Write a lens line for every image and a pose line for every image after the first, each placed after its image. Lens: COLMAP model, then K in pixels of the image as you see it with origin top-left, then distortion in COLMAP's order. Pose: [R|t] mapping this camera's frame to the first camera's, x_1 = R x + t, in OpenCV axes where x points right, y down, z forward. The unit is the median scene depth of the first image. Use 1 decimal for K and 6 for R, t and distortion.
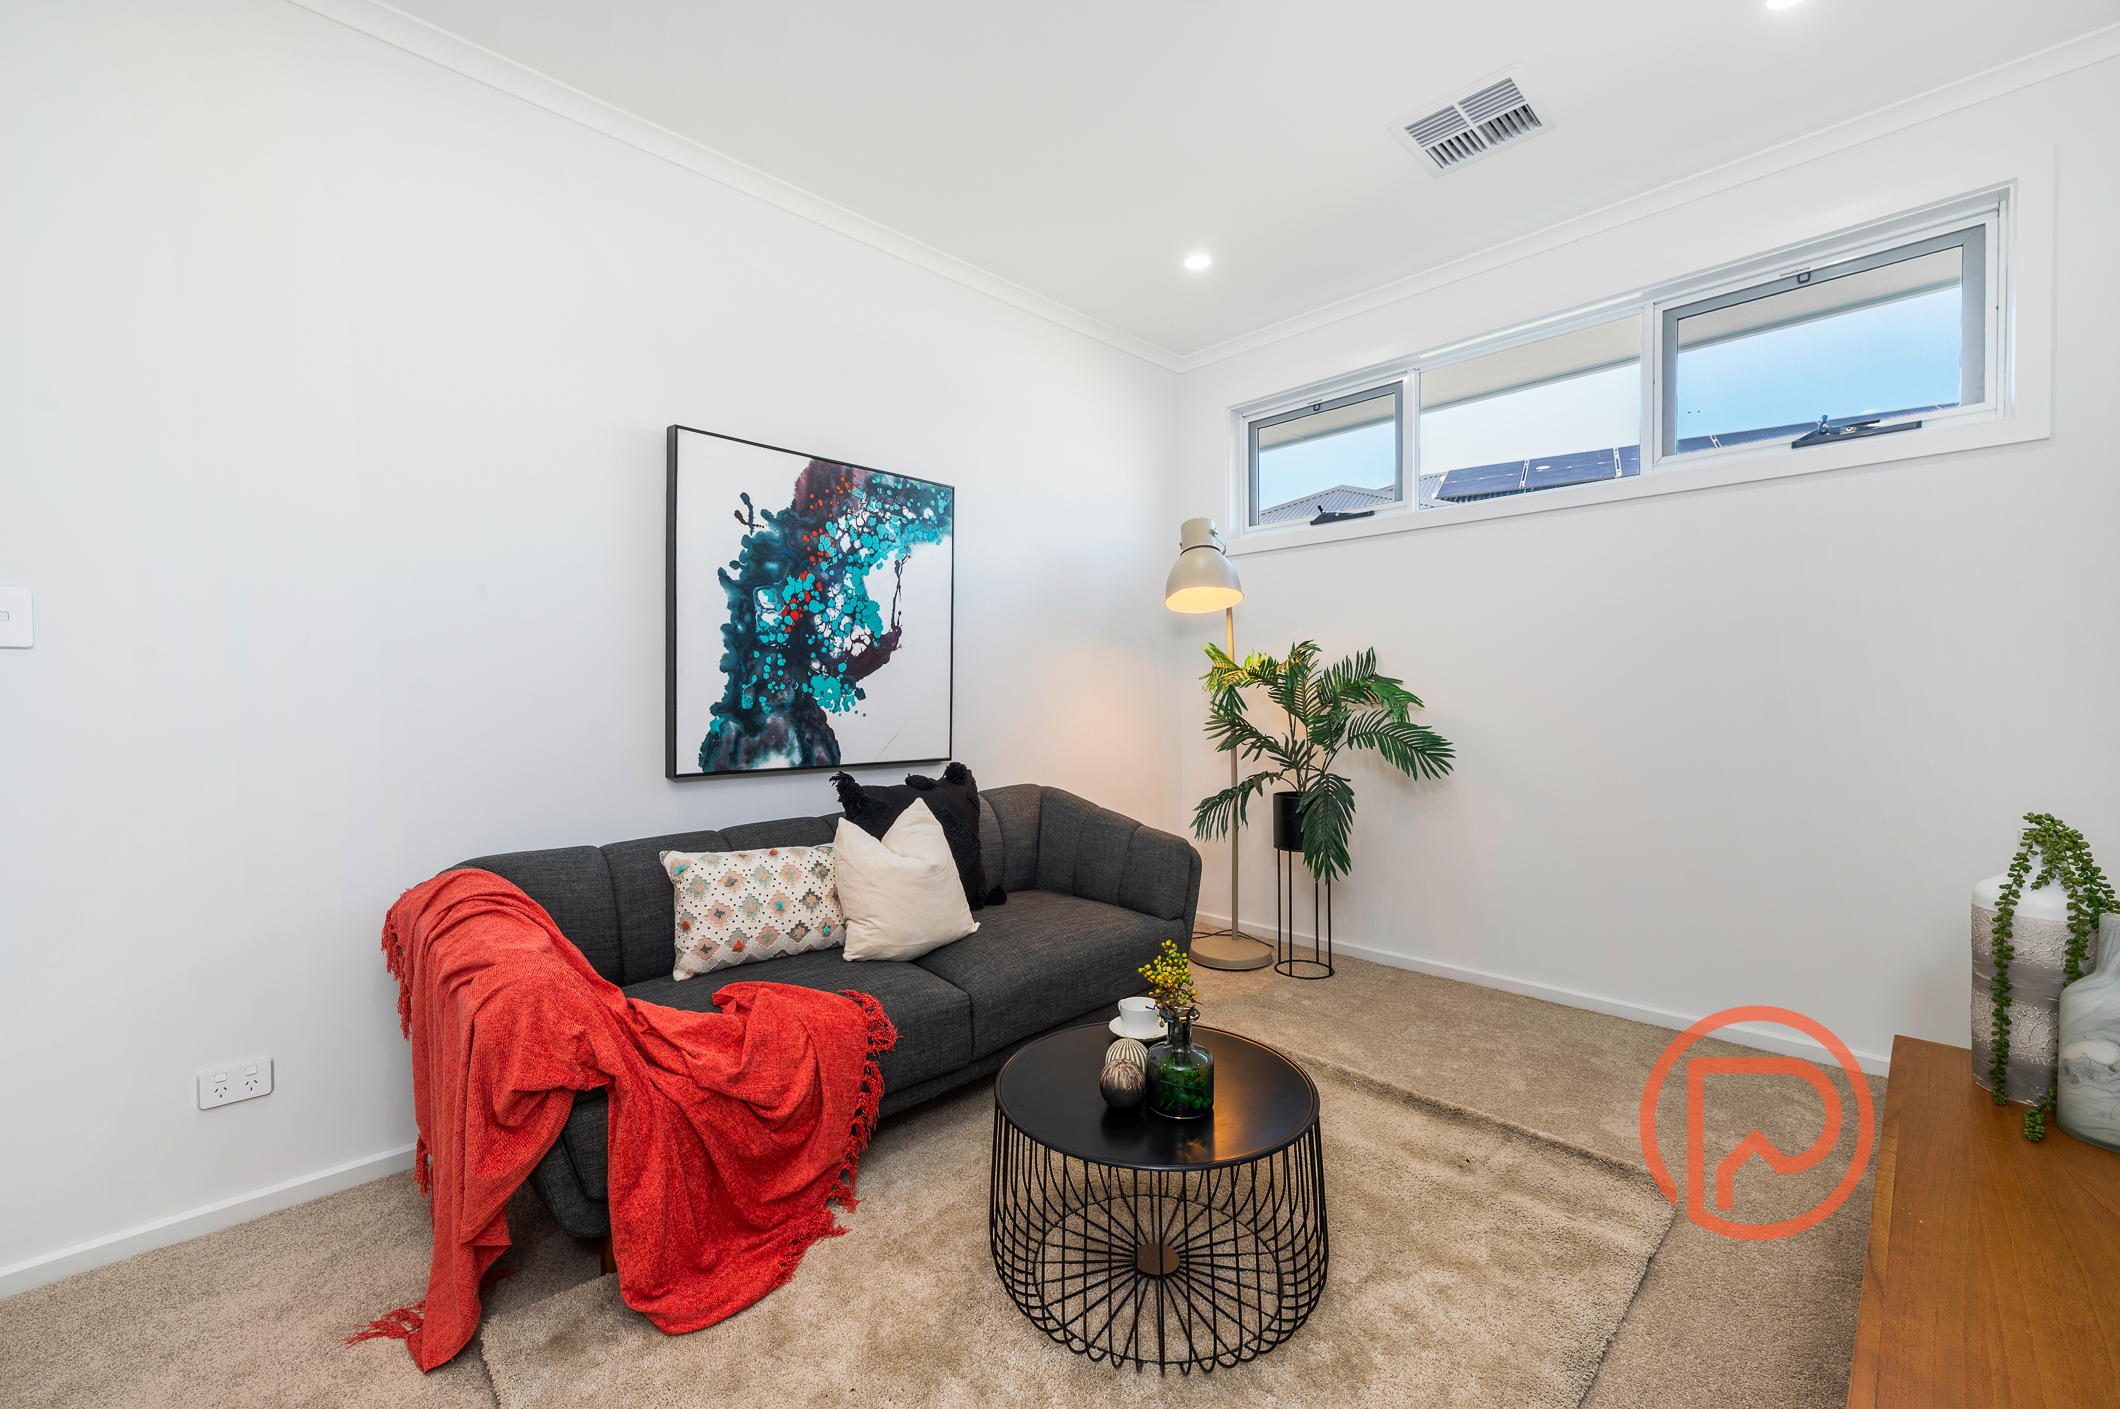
lens RADIAL K [[854.4, 0, 1070.8], [0, 854.4, 698.4], [0, 0, 1]] dist [-0.001868, -0.000238]
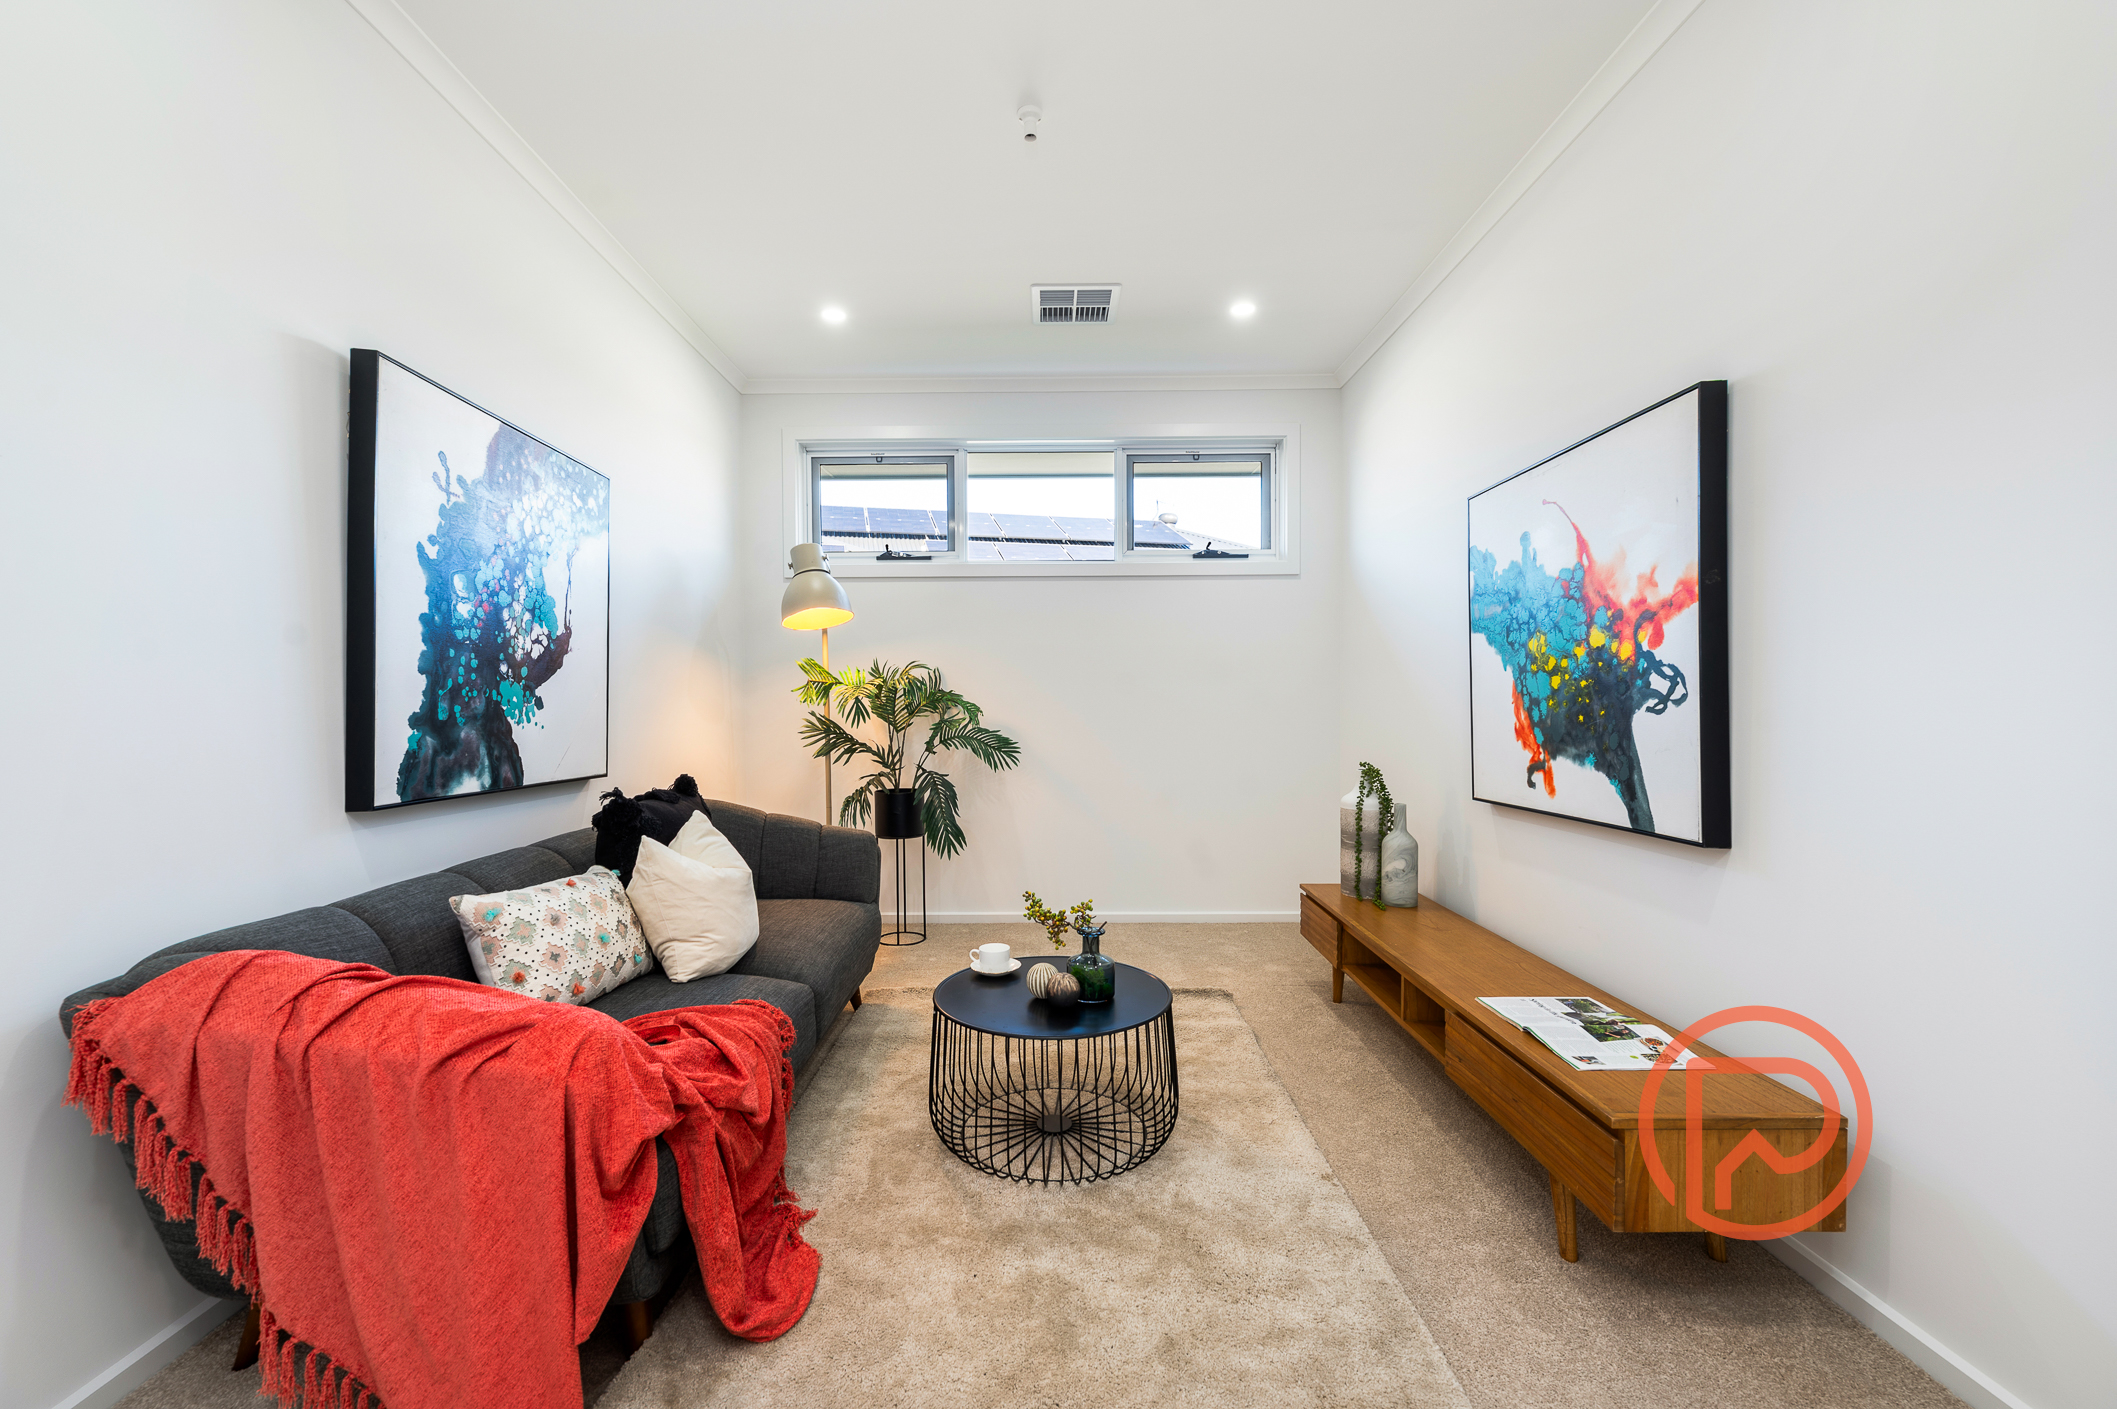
lens RADIAL K [[833.4, 0, 1058.5], [0, 833.4, 704.5], [0, 0, 1]] dist [-0.000037, -0.000024]
pose [[0.709008, 0.004516, 0.705186, -0.499924], [0.002151, 0.999961, -0.008567, 0.005041], [-0.705197, 0.007591, 0.708971, 0.035414]]
